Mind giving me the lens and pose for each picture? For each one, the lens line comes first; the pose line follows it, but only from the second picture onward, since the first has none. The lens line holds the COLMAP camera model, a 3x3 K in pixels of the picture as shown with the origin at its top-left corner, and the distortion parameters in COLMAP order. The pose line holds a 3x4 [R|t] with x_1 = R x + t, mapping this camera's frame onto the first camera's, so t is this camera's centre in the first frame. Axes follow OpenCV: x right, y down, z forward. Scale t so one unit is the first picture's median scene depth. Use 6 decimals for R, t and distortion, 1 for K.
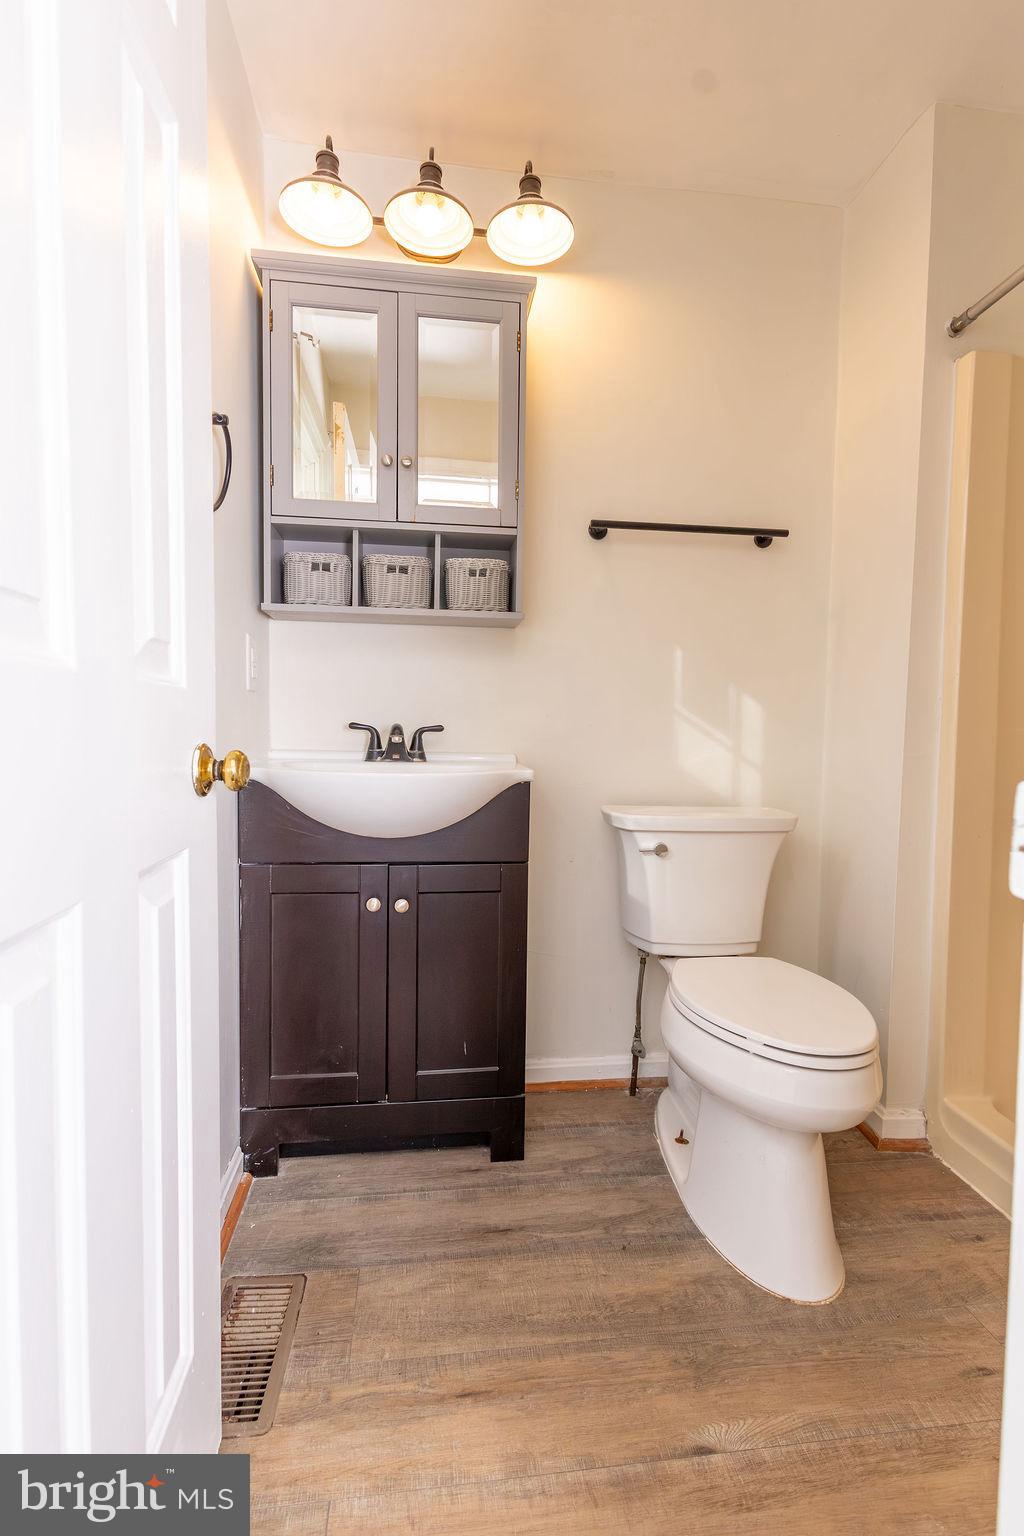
lens RADIAL K [[705.9, 0, 511.8], [0, 705.9, 769.7], [0, 0, 1]] dist [0.012593, -0.004533]
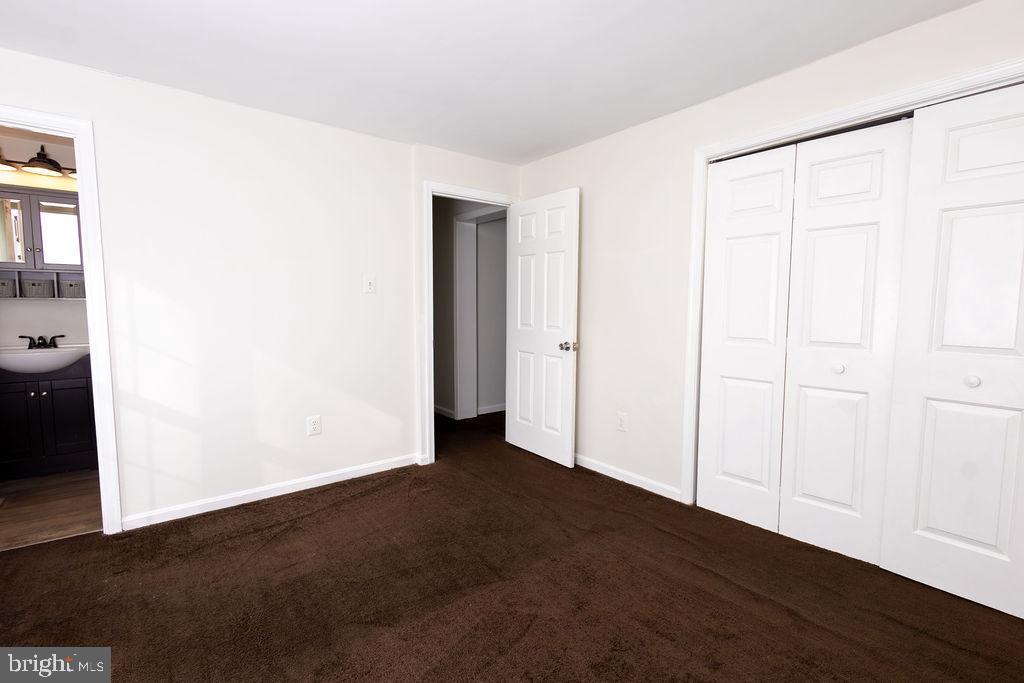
lens RADIAL K [[470.6, 0, 520.5], [0, 470.6, 345.8], [0, 0, 1]] dist [0.012593, -0.004533]
pose [[0.850153, -0.051245, 0.524035, 0.504346], [0.025793, 0.998111, 0.055760, -0.083914], [-0.525903, -0.033888, 0.849869, -1.762638]]
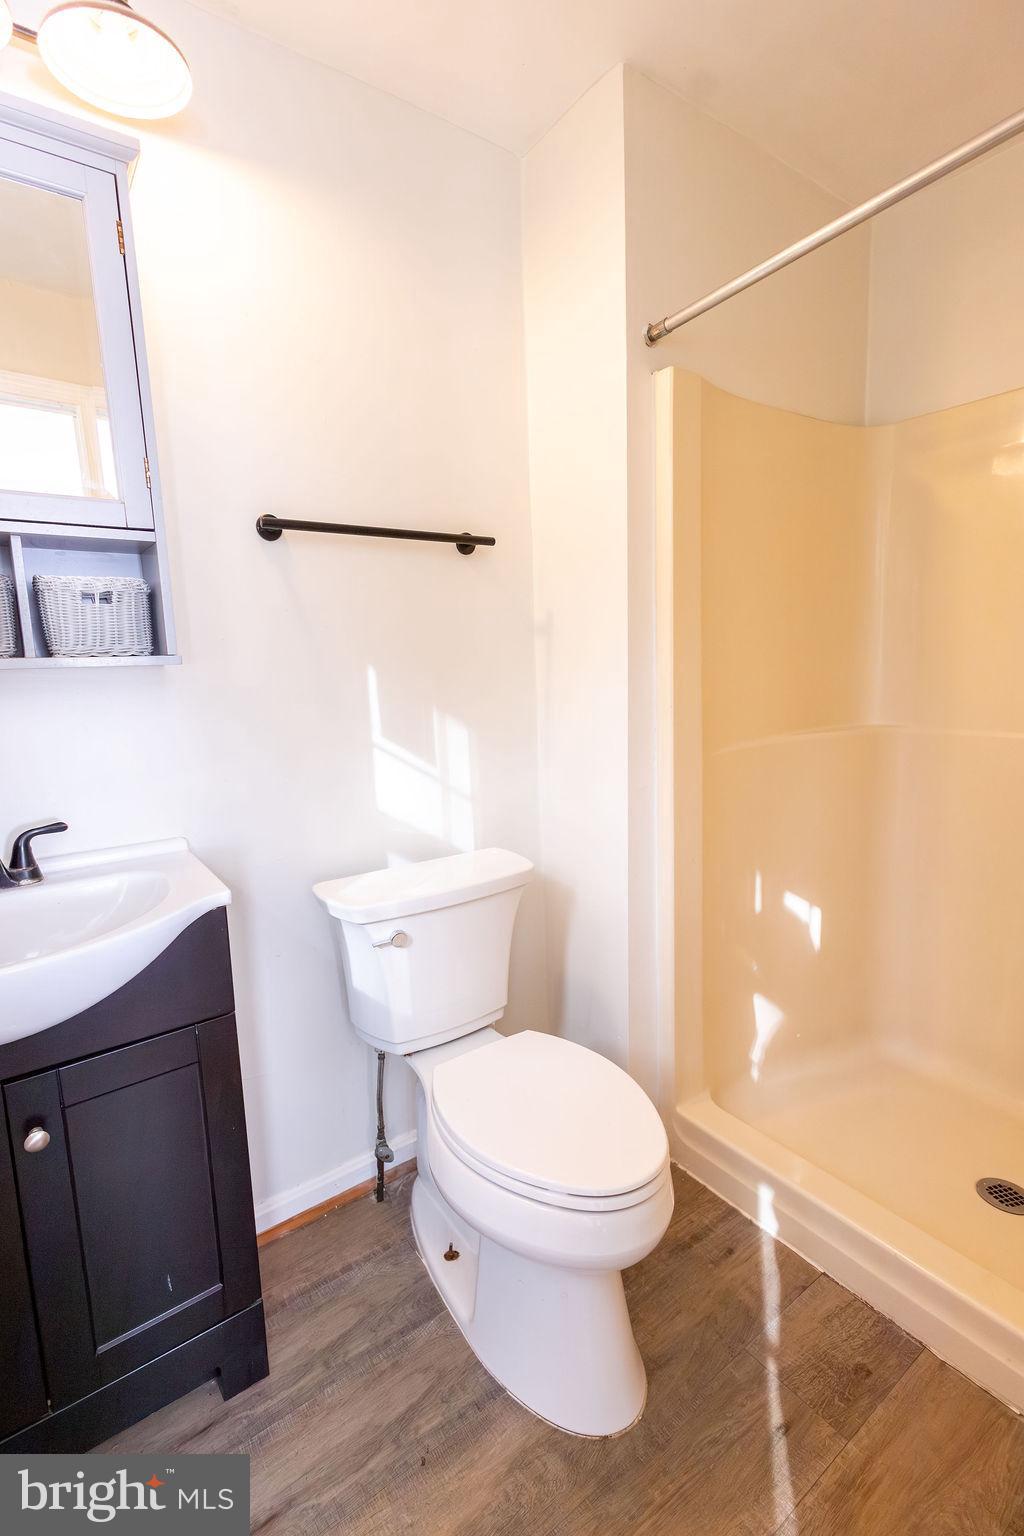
lens RADIAL K [[705.9, 0, 512.9], [0, 705.9, 776.3], [0, 0, 1]] dist [0.012593, -0.004533]
pose [[0.879264, -0.115095, 0.462220, -0.031869], [0.073789, 0.991567, 0.106539, -0.155114], [-0.470585, -0.059569, 0.880342, 0.222671]]
